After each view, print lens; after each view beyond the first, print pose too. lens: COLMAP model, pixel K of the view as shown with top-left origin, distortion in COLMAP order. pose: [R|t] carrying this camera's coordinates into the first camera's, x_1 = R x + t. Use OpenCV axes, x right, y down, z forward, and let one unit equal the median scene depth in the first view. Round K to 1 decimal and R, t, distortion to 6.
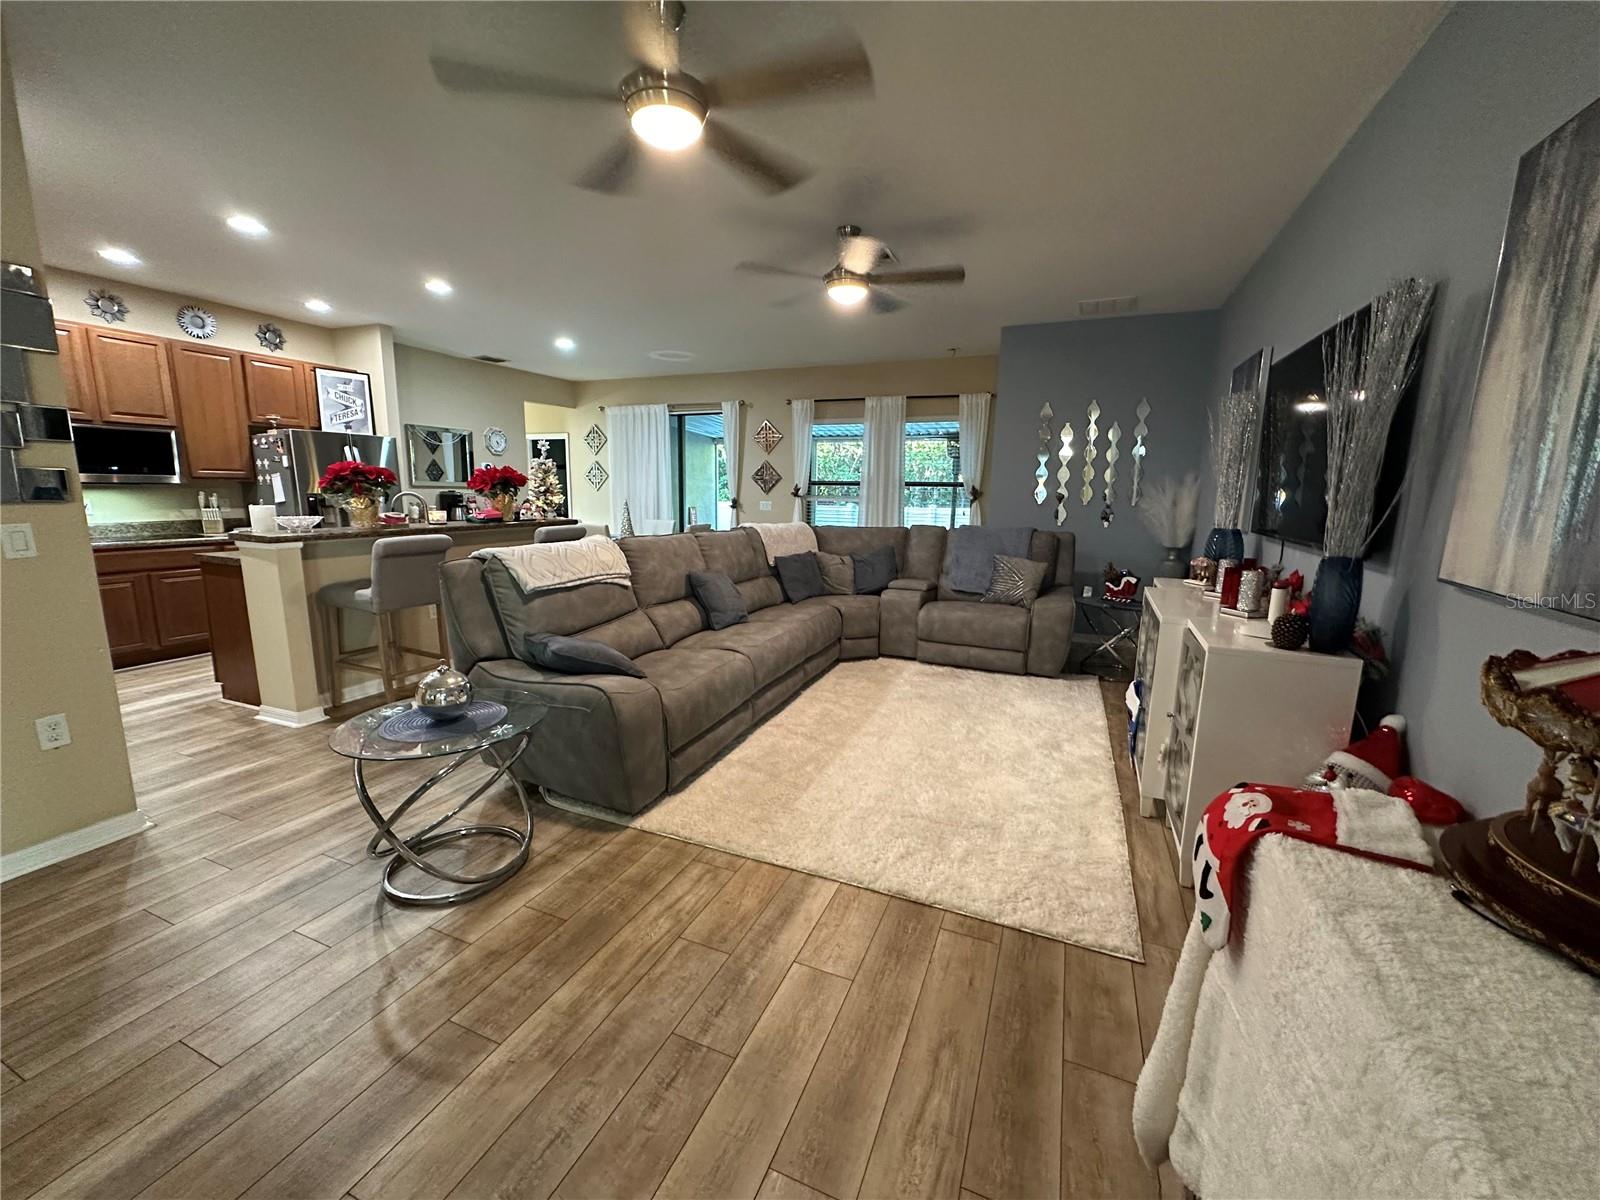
lens RADIAL K [[641.6, 0, 794.8], [0, 641.6, 601.9], [0, 0, 1]] dist [0.000011, 0.000198]
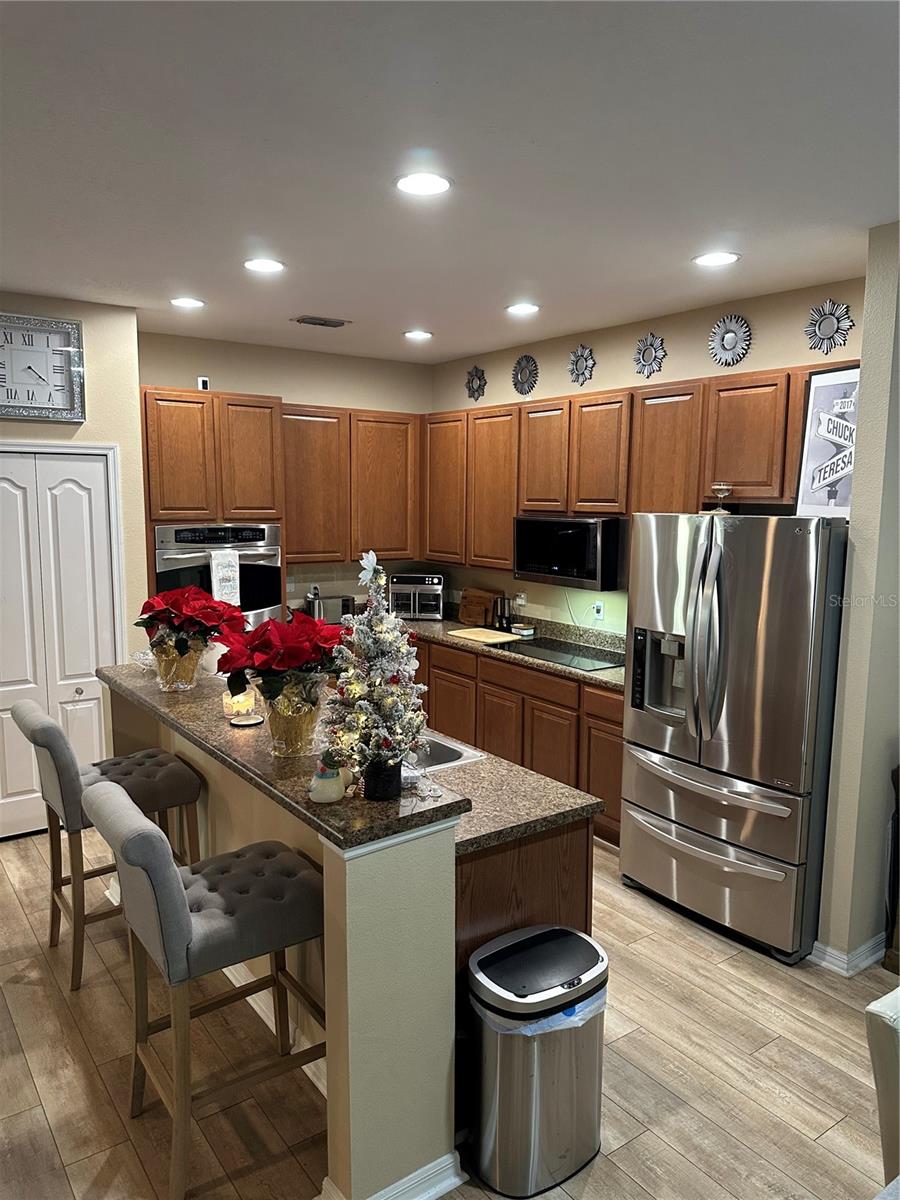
lens RADIAL K [[849.7, 0, 435.9], [0, 849.7, 602.0], [0, 0, 1]] dist [0.072624, -0.092626]
pose [[-0.533541, 0.097498, -0.840136, -0.051379], [-0.153488, 0.965678, 0.209542, -0.293663], [0.831730, 0.240750, -0.500264, 1.128031]]
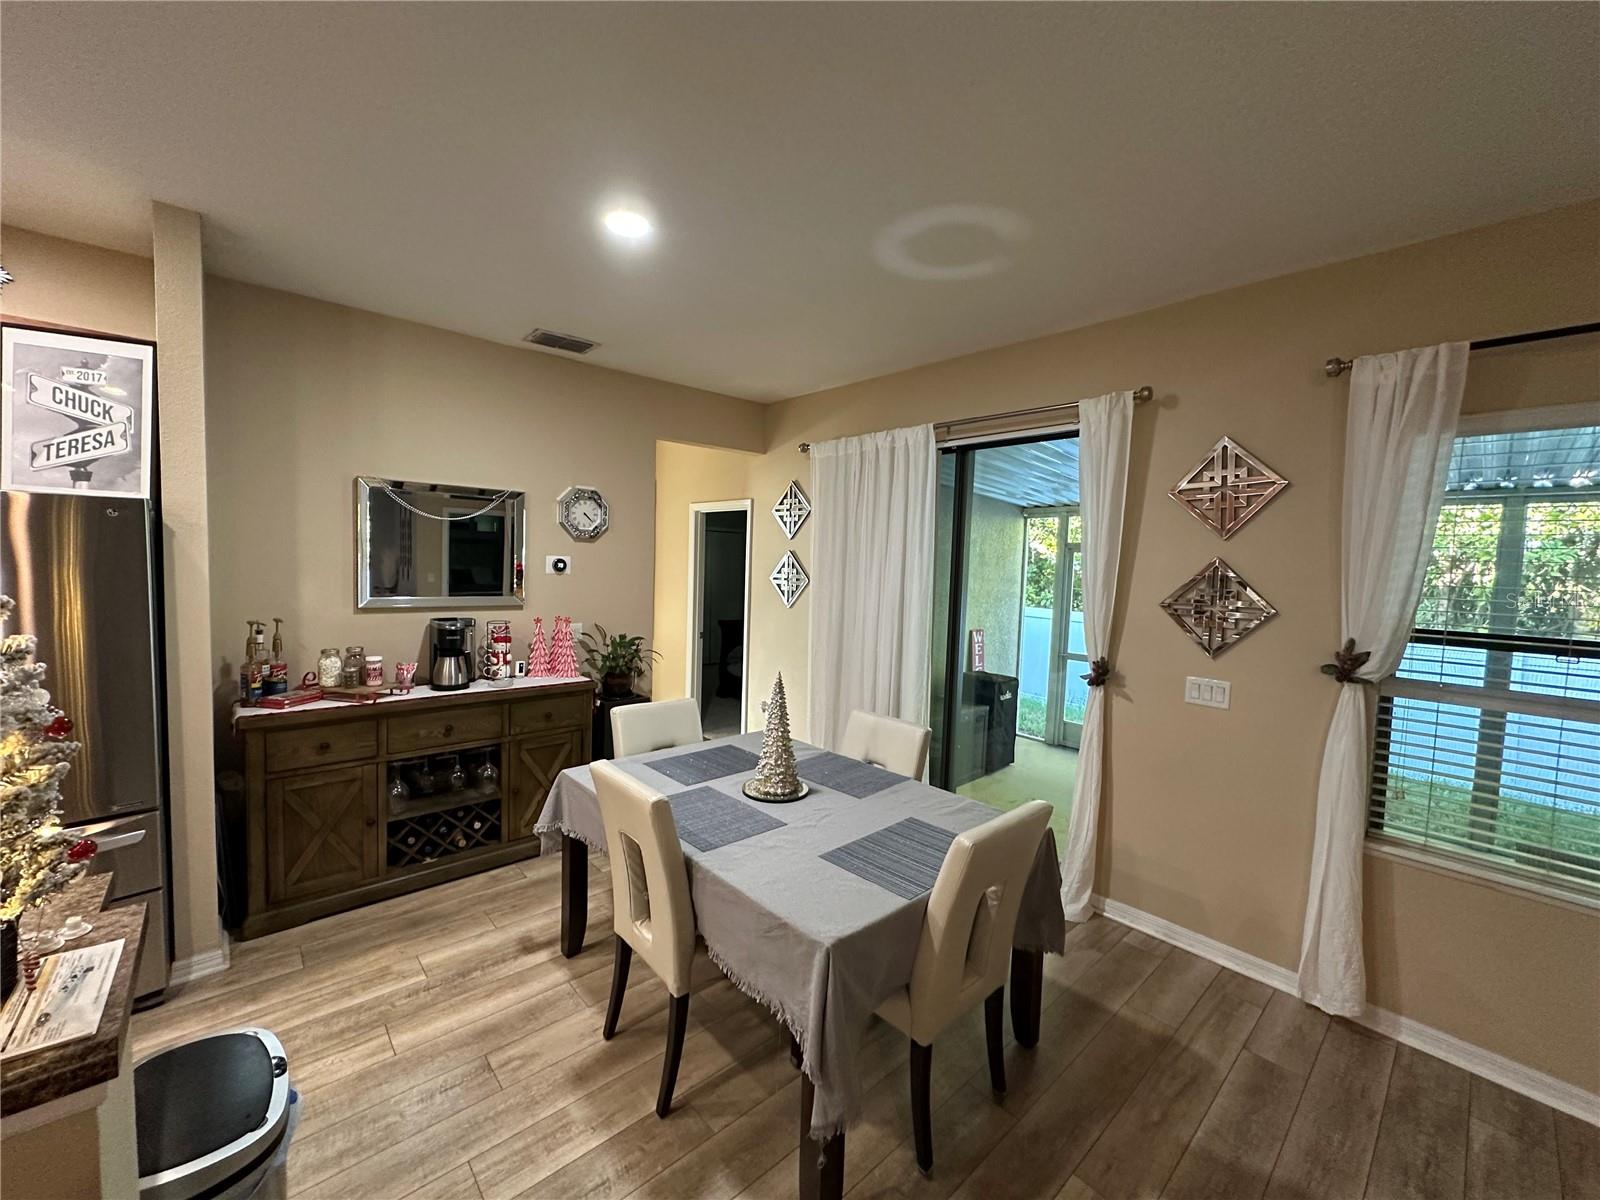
lens RADIAL K [[641.6, 0, 794.8], [0, 641.6, 601.9], [0, 0, 1]] dist [0.000011, 0.000198]
pose [[0.910532, 0.039901, -0.411508, -0.150304], [-0.088429, 0.991094, -0.099565, -0.204458], [0.403871, 0.127046, 0.905951, 0.865536]]
